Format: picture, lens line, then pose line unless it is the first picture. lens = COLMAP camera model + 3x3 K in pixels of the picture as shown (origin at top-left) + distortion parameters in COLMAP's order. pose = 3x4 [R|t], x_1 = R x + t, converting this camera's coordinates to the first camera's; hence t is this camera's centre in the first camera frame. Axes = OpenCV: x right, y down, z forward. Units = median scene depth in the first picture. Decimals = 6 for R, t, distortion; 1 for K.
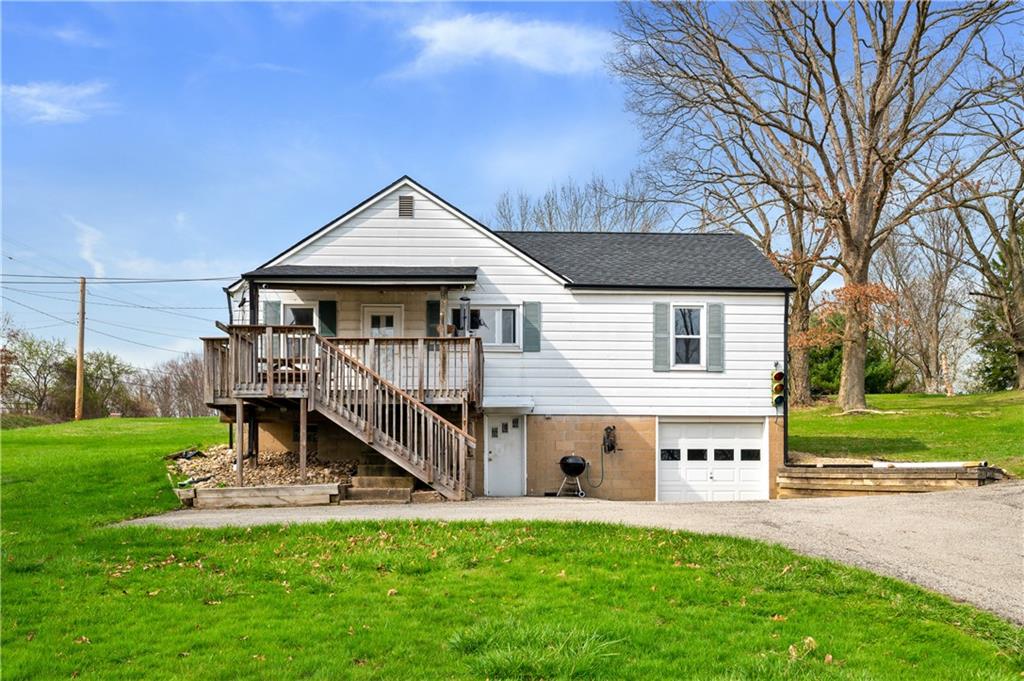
lens RADIAL K [[883.7, 0, 514.1], [0, 883.7, 363.9], [0, 0, 1]] dist [-0.009905, -0.002060]
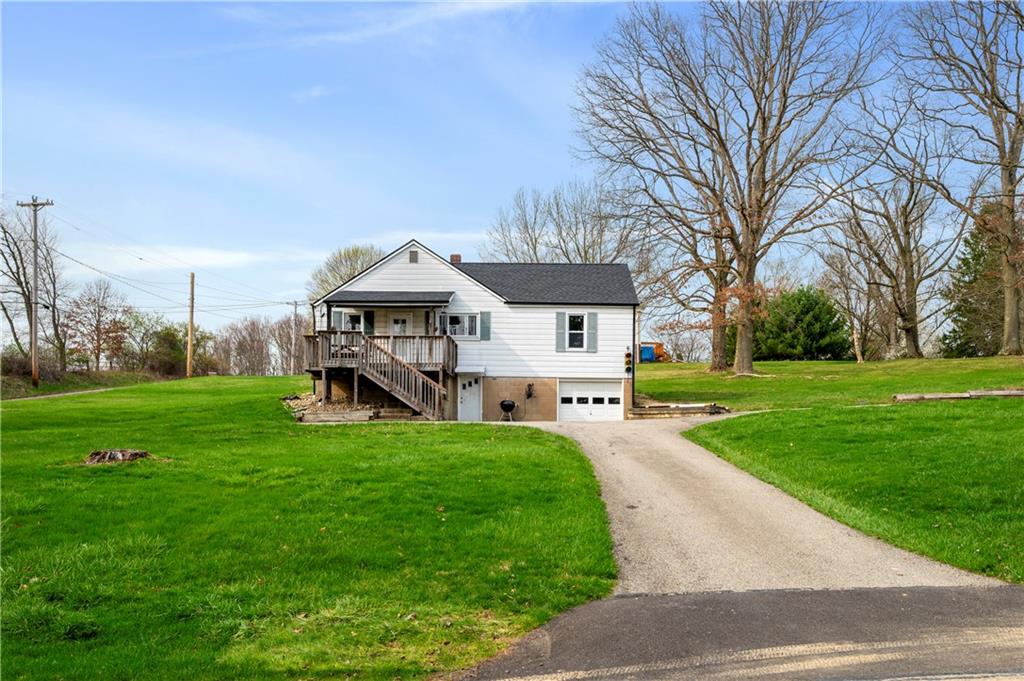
lens RADIAL K [[883.7, 0, 511.2], [0, 883.7, 341.4], [0, 0, 1]] dist [-0.009905, -0.002060]
pose [[0.998510, 0.003766, -0.054433, 0.165598], [-0.002652, 0.999786, 0.020526, -0.047502], [0.054499, -0.020351, 0.998306, -0.732797]]
